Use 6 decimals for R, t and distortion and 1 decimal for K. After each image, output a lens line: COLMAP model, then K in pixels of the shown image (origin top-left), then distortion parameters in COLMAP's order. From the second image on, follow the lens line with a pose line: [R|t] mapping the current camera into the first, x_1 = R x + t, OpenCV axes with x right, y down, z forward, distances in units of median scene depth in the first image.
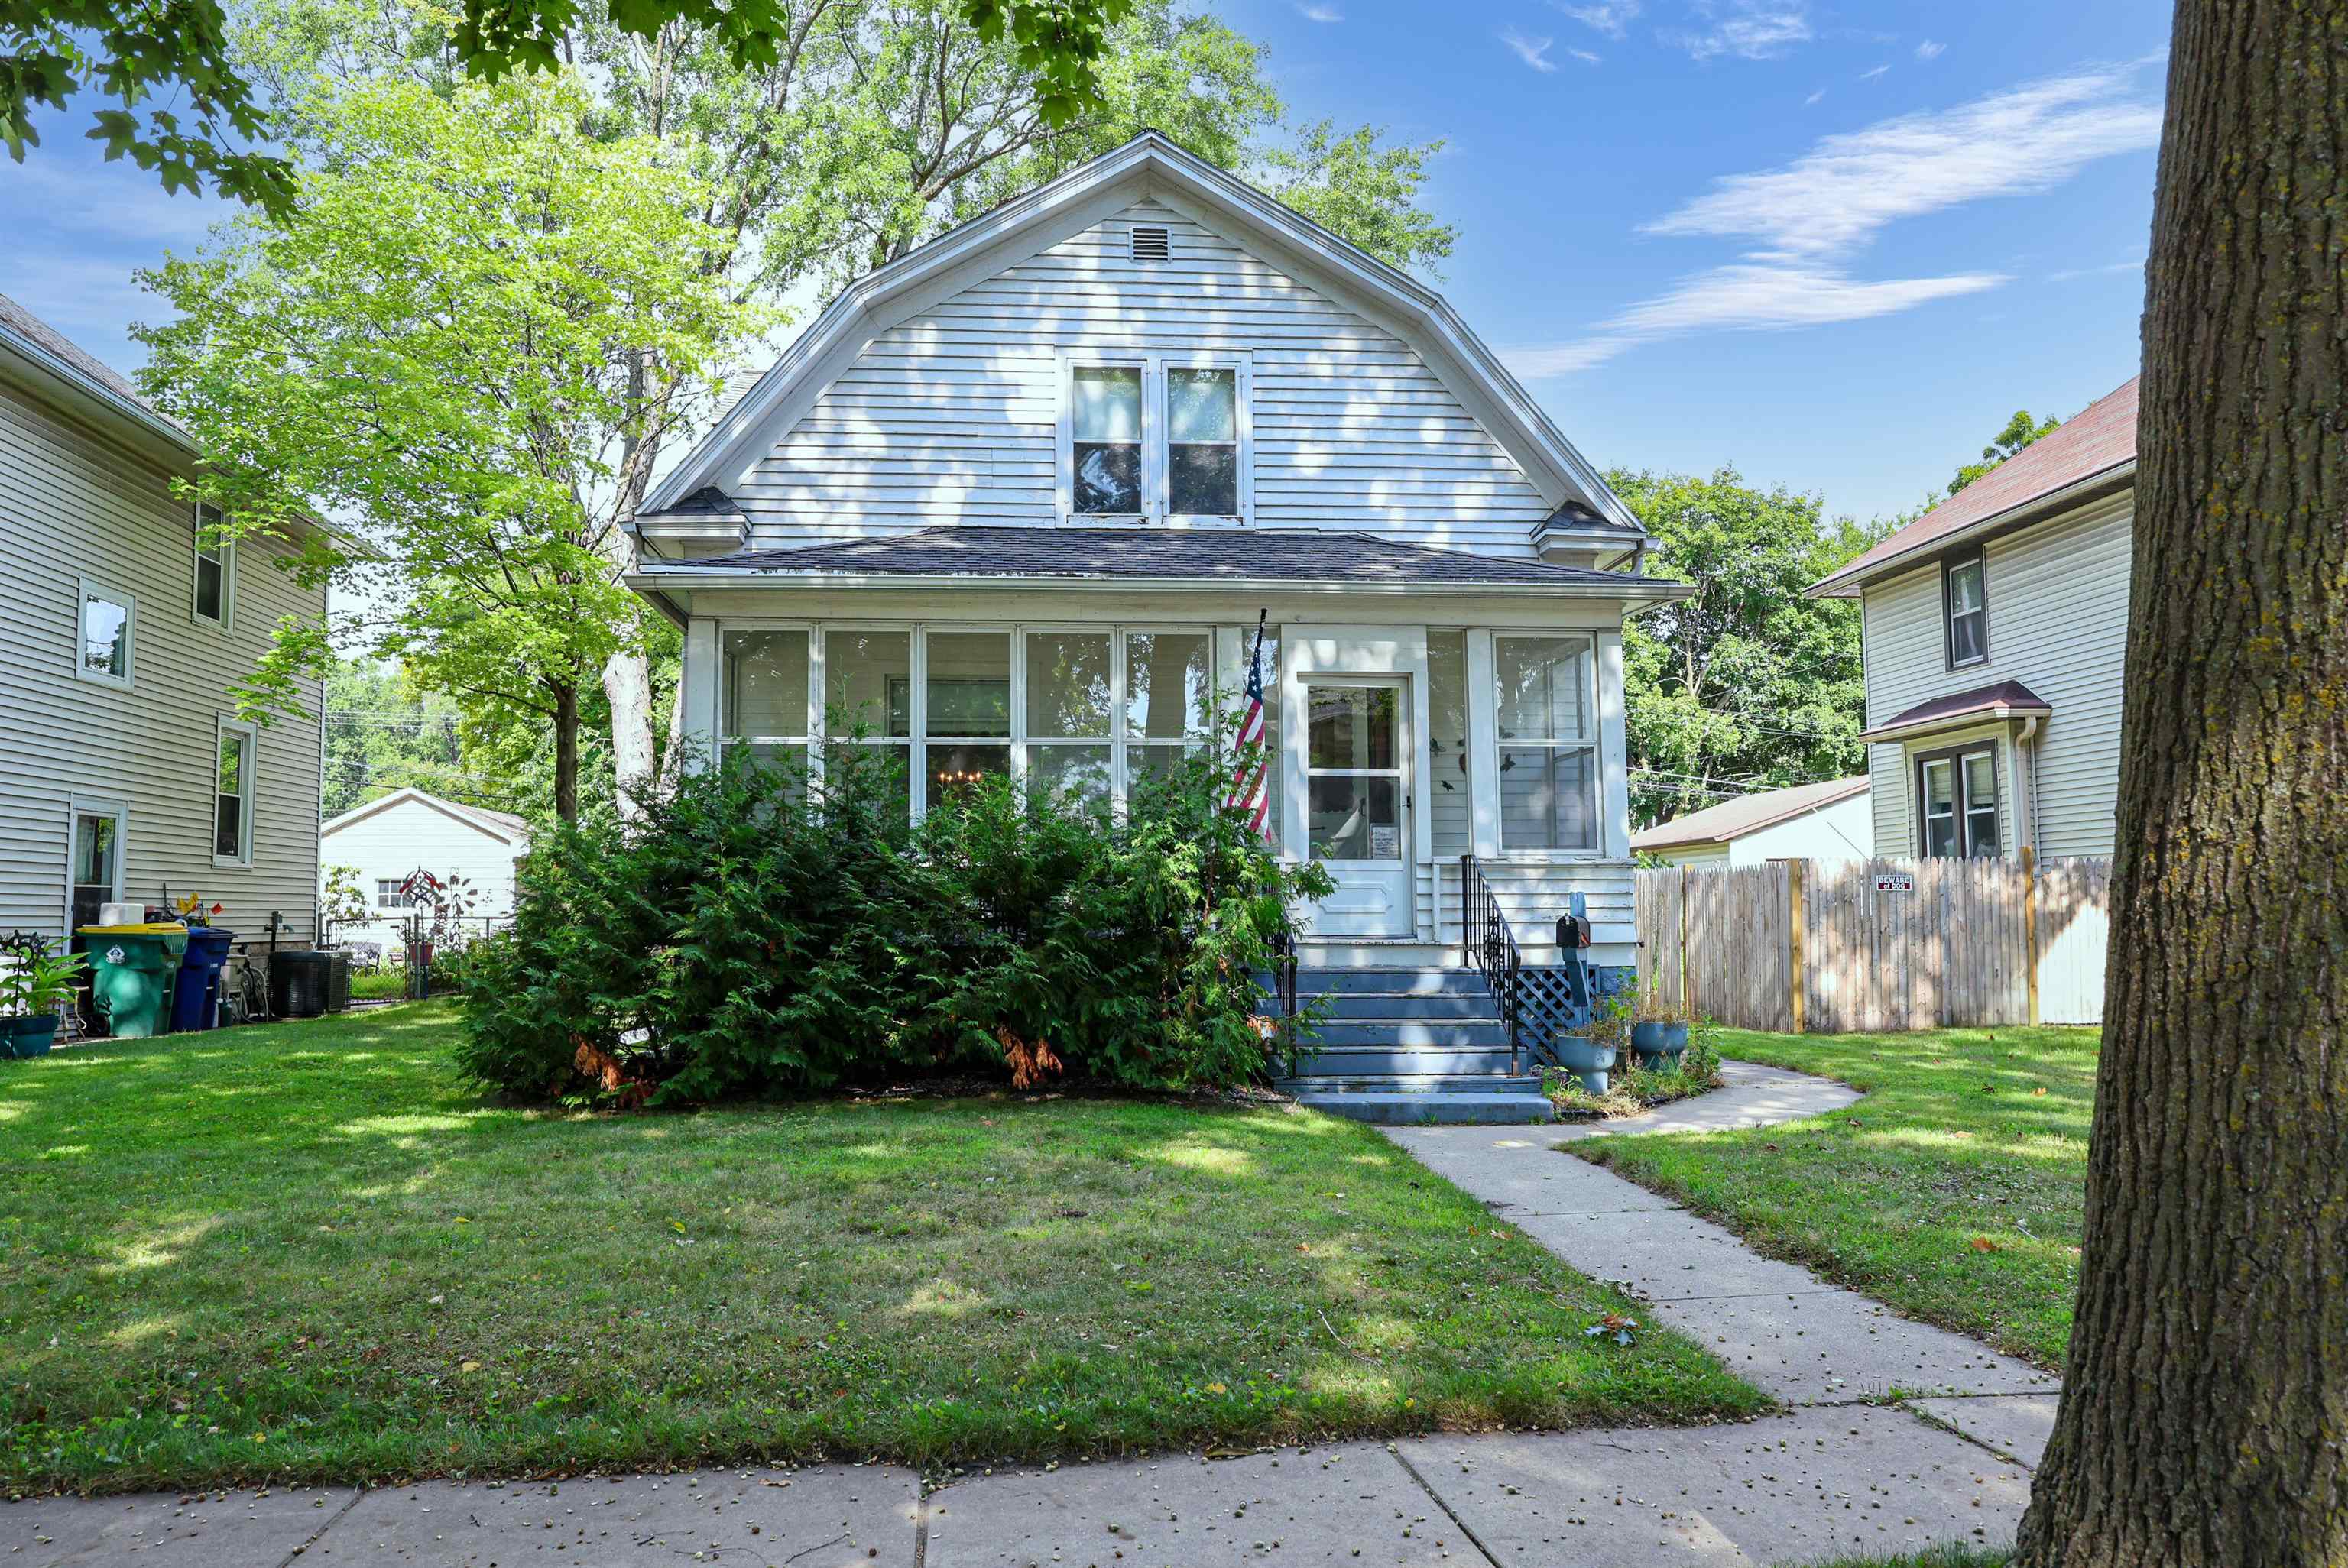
lens RADIAL K [[1670.1, 0, 1174.9], [0, 1670.1, 783.4], [0, 0, 1]] dist [0.018158, 0.005443]
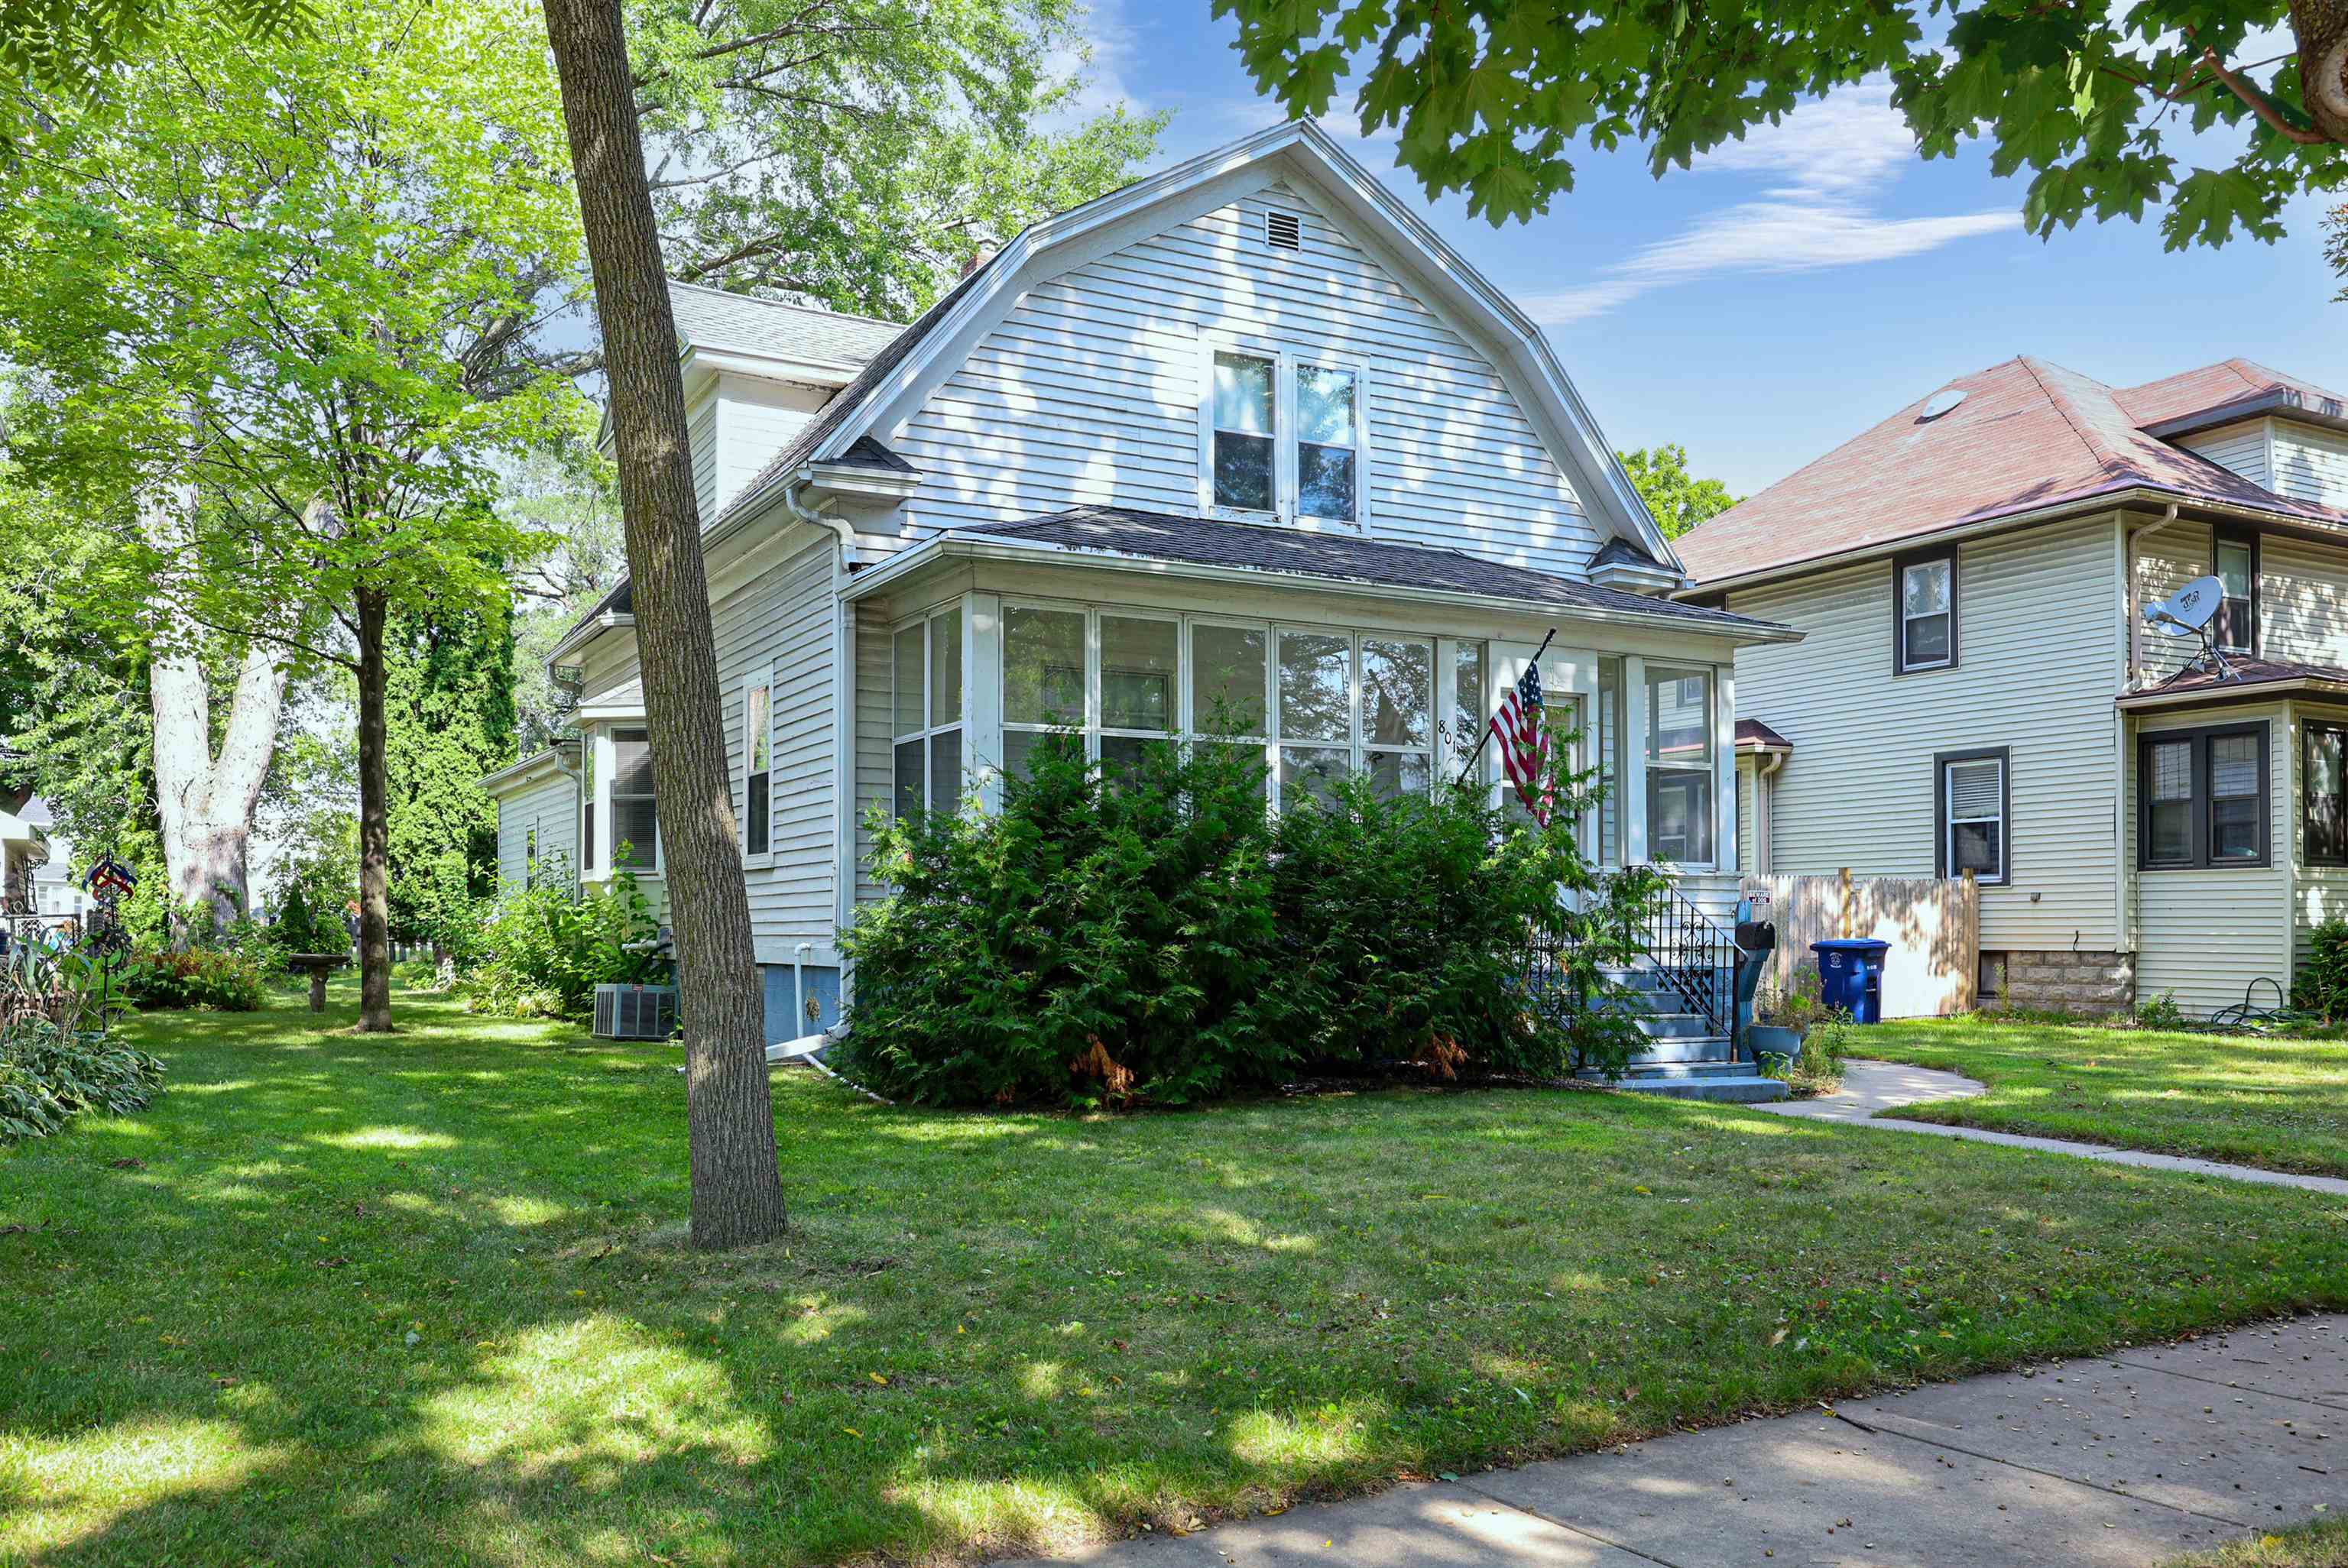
lens RADIAL K [[1815.3, 0, 1170.5], [0, 1815.3, 926.8], [0, 0, 1]] dist [0.018447, 0.000365]
pose [[0.920535, 0.008030, 0.390578, -0.491793], [-0.038941, 0.996695, 0.071288, 0.008520], [-0.388715, -0.080832, 0.917805, 0.020657]]
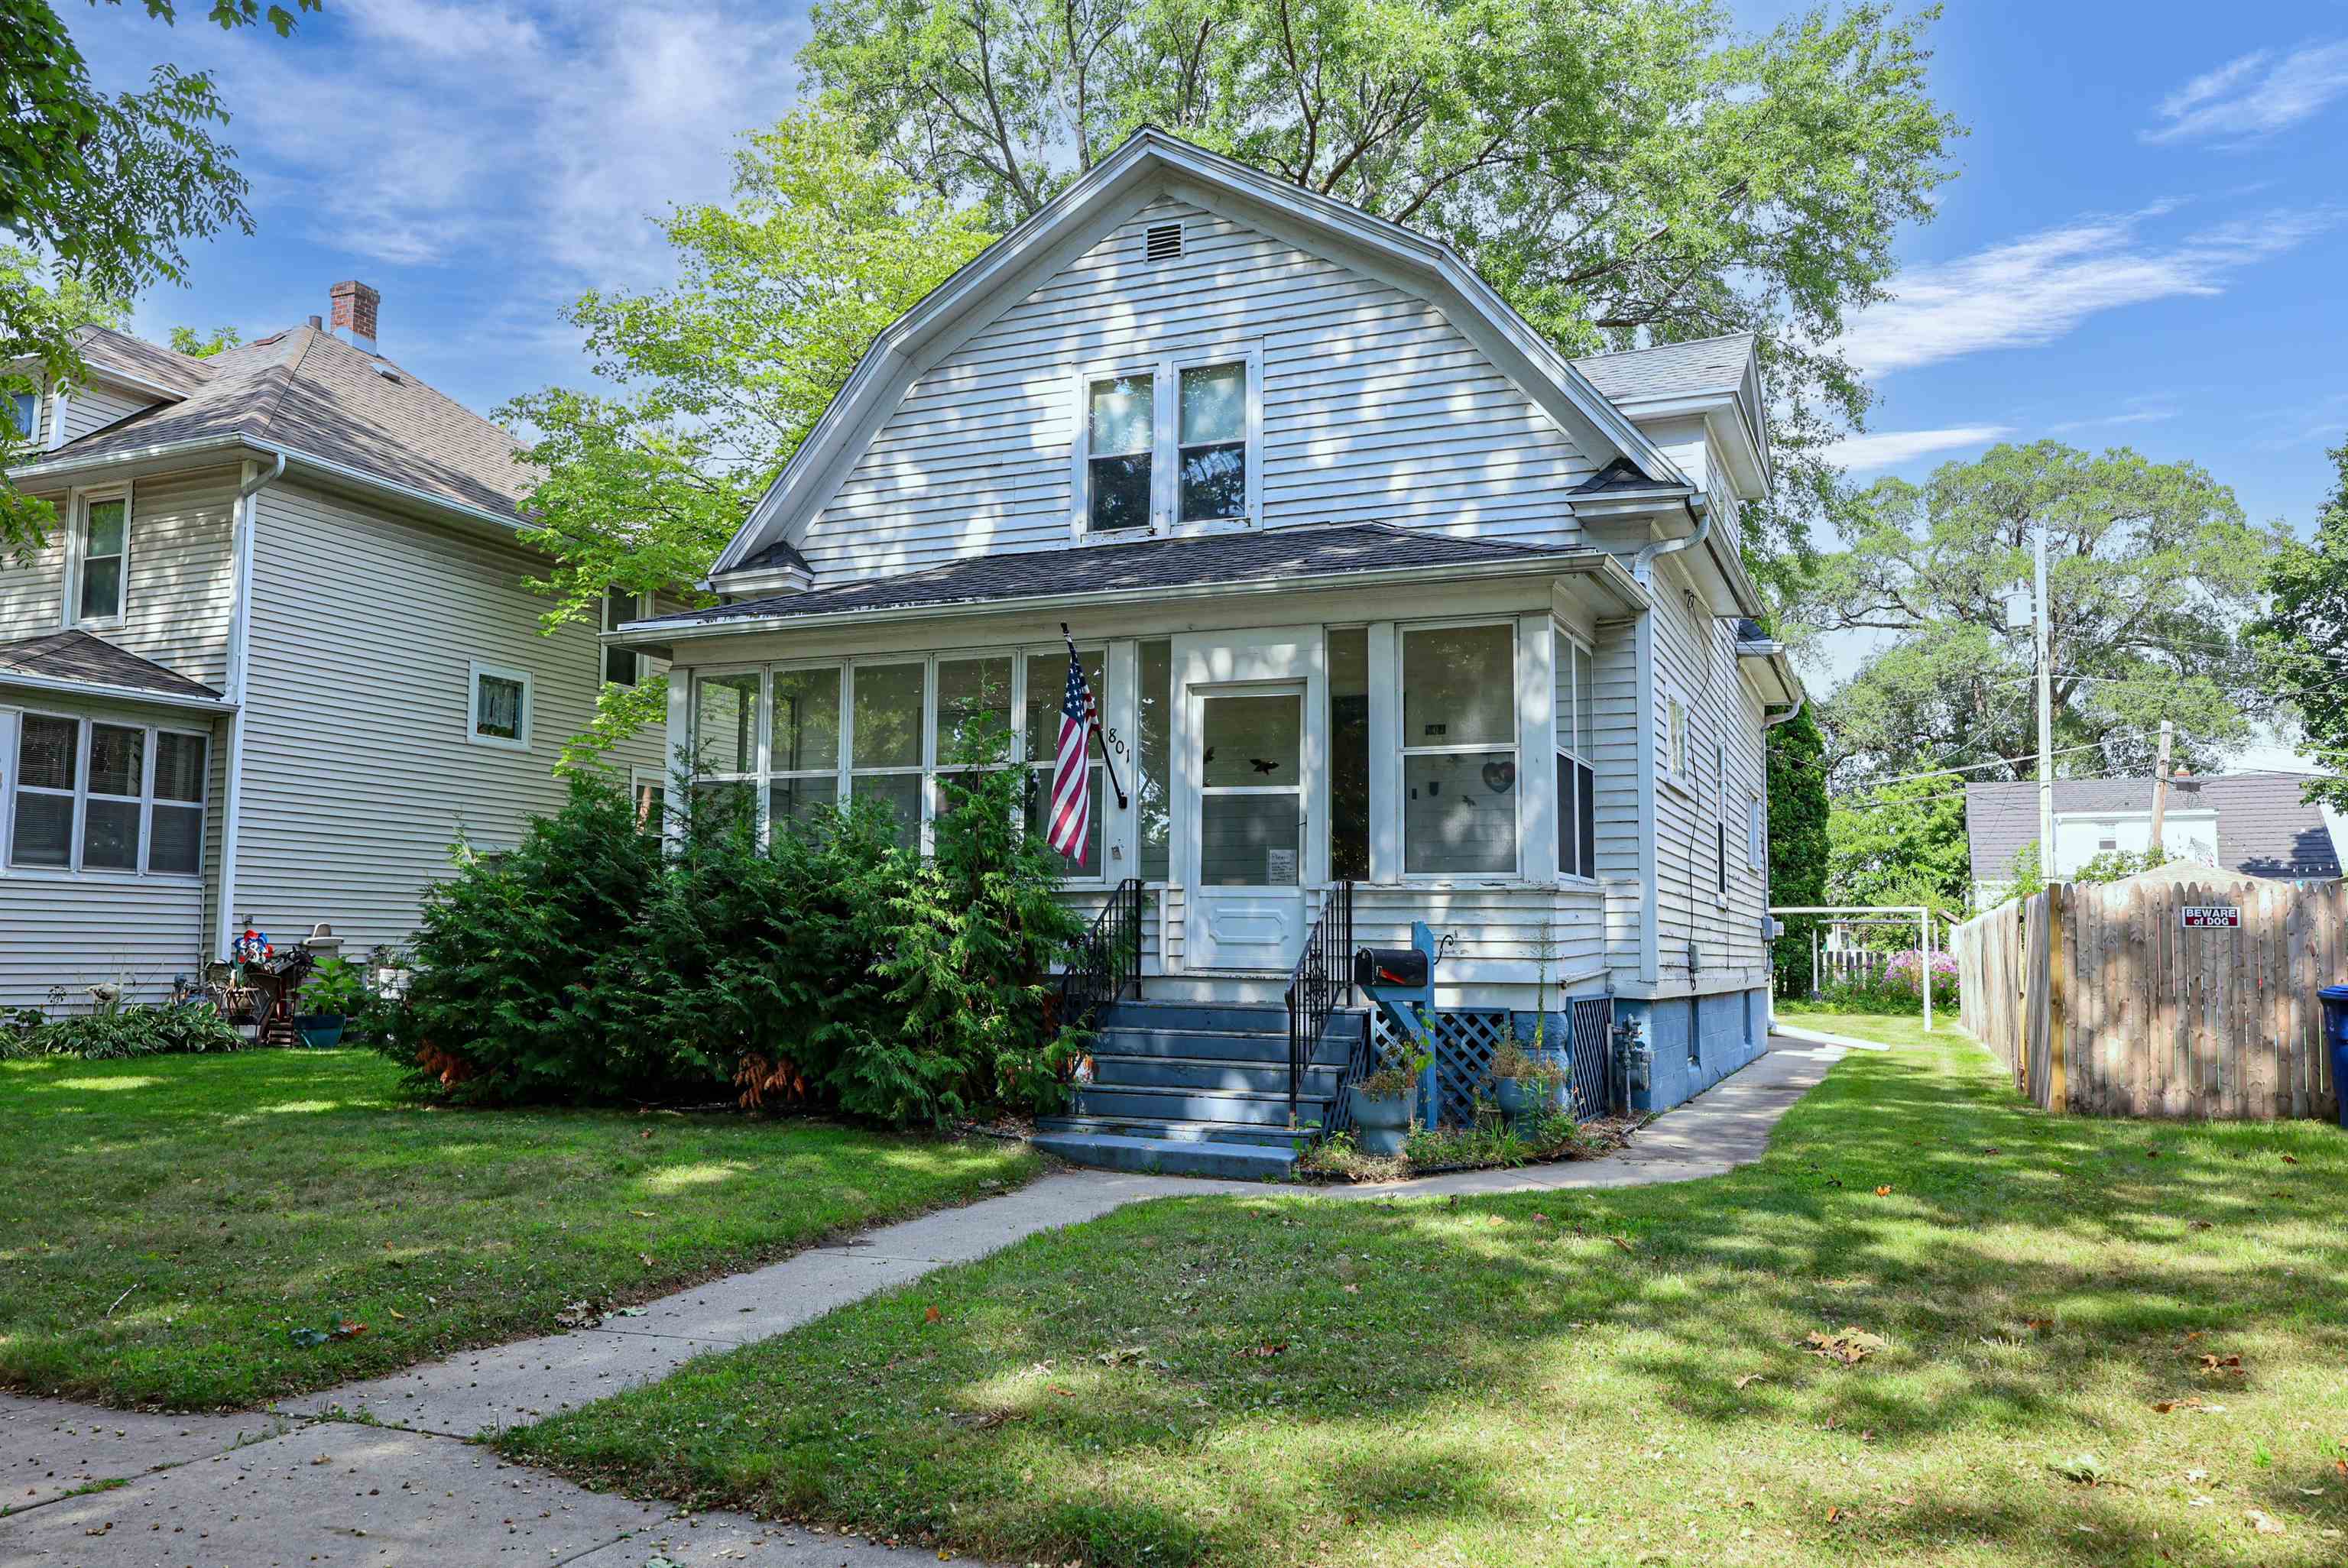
lens RADIAL K [[1815.3, 0, 1167.0], [0, 1815.3, 782.3], [0, 0, 1]] dist [0.018447, 0.000365]
pose [[0.875670, -0.031245, -0.481898, 0.481986], [0.023276, 0.999476, -0.022507, 0.008916], [0.482348, 0.008492, 0.875938, 0.096029]]
